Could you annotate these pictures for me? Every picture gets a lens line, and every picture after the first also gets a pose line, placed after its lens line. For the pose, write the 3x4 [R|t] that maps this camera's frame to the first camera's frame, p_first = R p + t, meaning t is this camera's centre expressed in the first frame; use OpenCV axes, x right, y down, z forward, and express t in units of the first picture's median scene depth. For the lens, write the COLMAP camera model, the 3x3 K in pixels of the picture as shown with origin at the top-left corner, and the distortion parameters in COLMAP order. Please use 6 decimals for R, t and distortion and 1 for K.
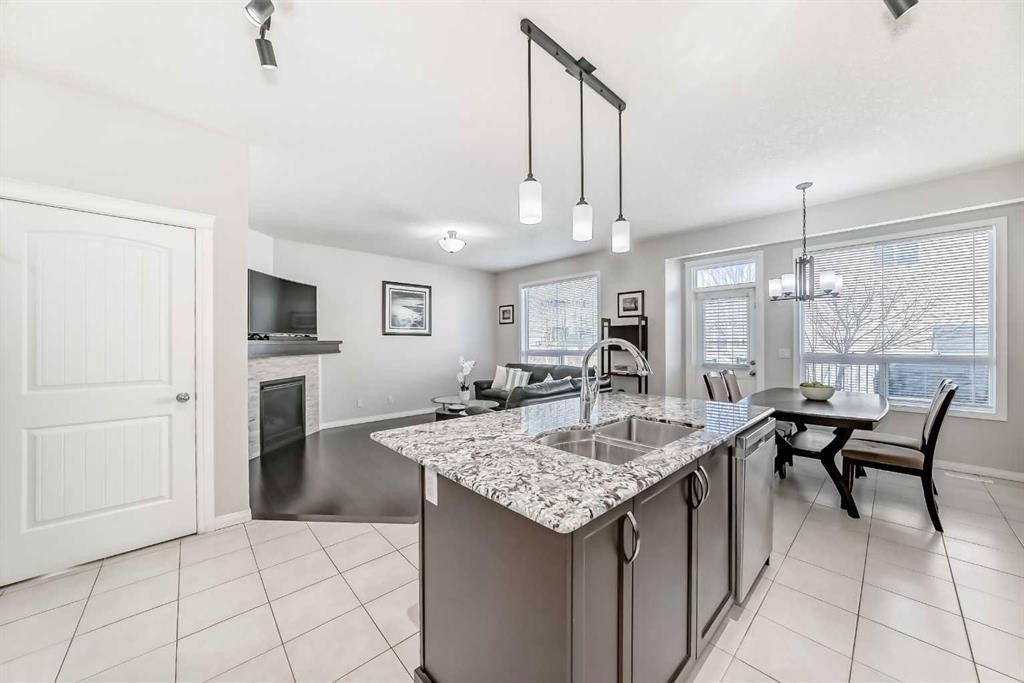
lens RADIAL K [[351.6, 0, 510.2], [0, 351.6, 338.0], [0, 0, 1]] dist [-0.008461, 0.000283]
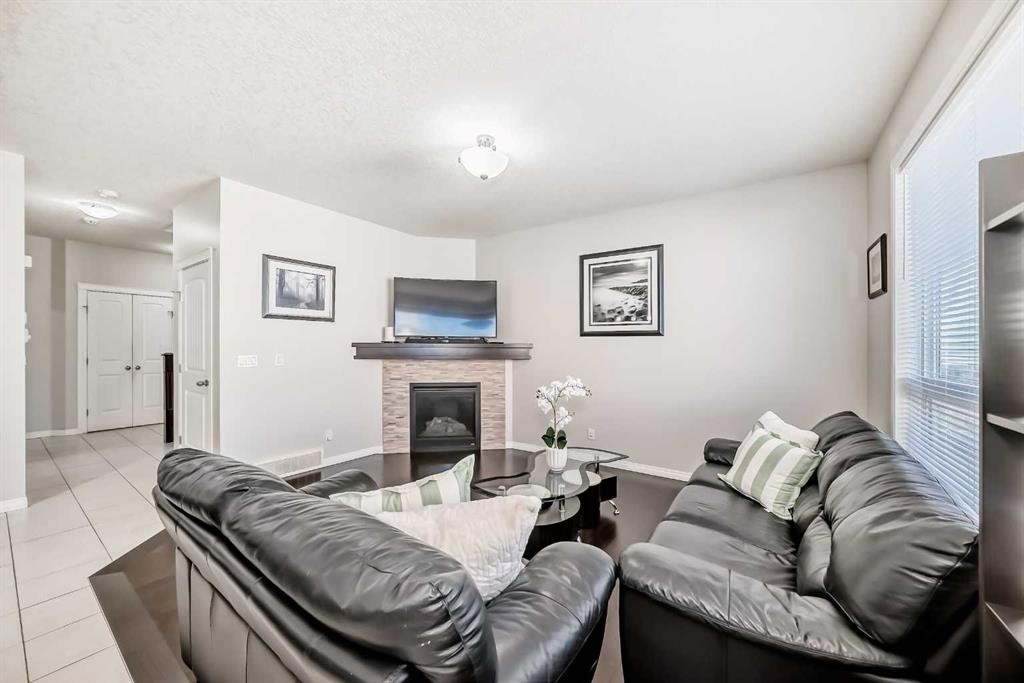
lens RADIAL K [[351.6, 0, 513.4], [0, 351.6, 345.4], [0, 0, 1]] dist [-0.008461, 0.000283]
pose [[0.247894, 0.000007, -0.968787, 0.294669], [0.003516, 0.999993, 0.000907, 0.009493], [0.968781, -0.003631, 0.247892, 0.786936]]
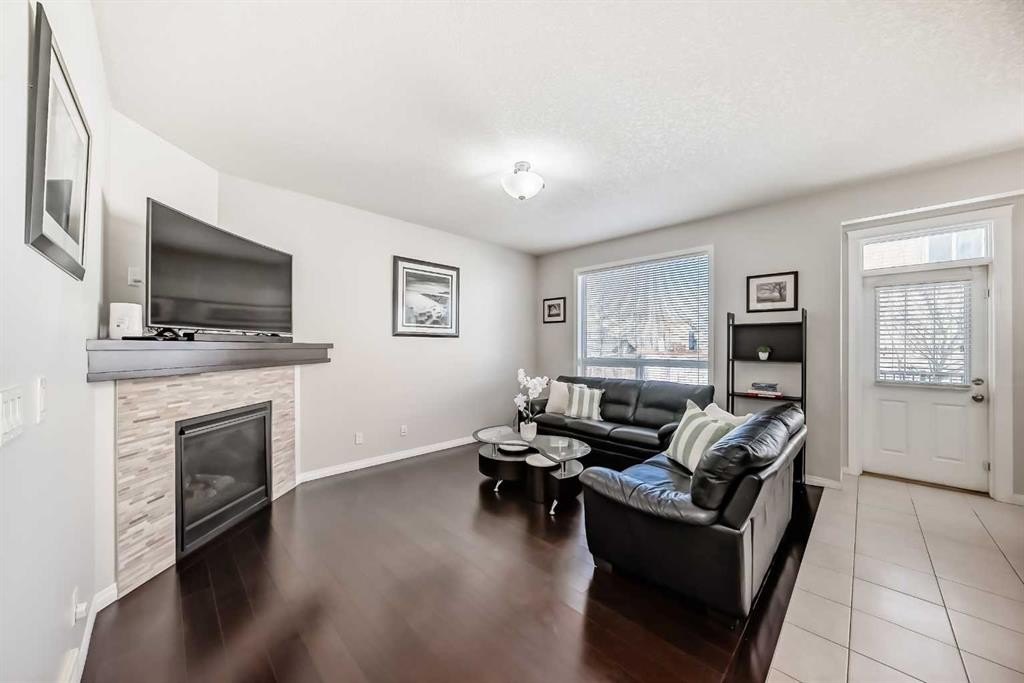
lens RADIAL K [[351.6, 0, 513.4], [0, 351.6, 343.5], [0, 0, 1]] dist [-0.008461, 0.000283]
pose [[0.998932, 0.006643, 0.045722, -0.179700], [-0.006770, 0.999974, 0.002639, 0.003626], [-0.045703, -0.002945, 0.998951, 0.346540]]
